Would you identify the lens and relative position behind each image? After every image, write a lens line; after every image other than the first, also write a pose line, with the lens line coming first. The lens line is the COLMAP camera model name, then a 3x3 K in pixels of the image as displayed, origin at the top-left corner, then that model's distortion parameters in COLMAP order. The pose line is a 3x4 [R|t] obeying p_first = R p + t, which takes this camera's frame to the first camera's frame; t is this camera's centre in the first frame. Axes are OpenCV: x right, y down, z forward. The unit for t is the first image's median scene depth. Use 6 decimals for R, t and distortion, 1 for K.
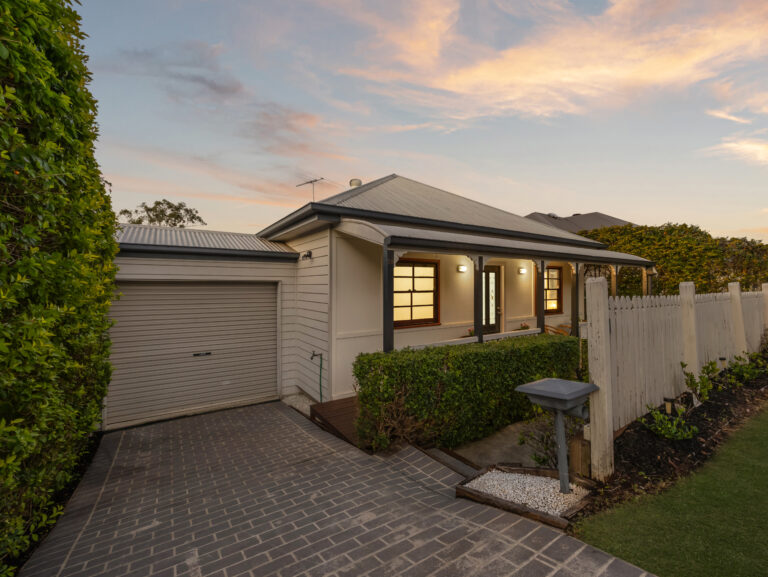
lens RADIAL K [[340.4, 0, 384.0], [0, 340.4, 288.5], [0, 0, 1]] dist [-0.003976, -0.000130]
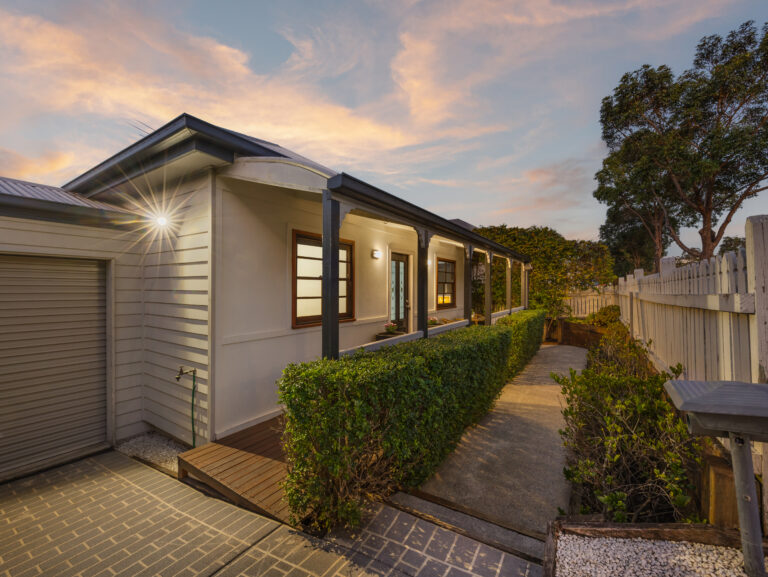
lens RADIAL K [[340.4, 0, 384.0], [0, 340.4, 288.5], [0, 0, 1]] dist [-0.003976, -0.000130]
pose [[0.920266, 0.004731, 0.391264, -0.086721], [-0.002033, 0.999971, -0.007309, 0.034735], [-0.391287, 0.005931, 0.920250, 0.217234]]
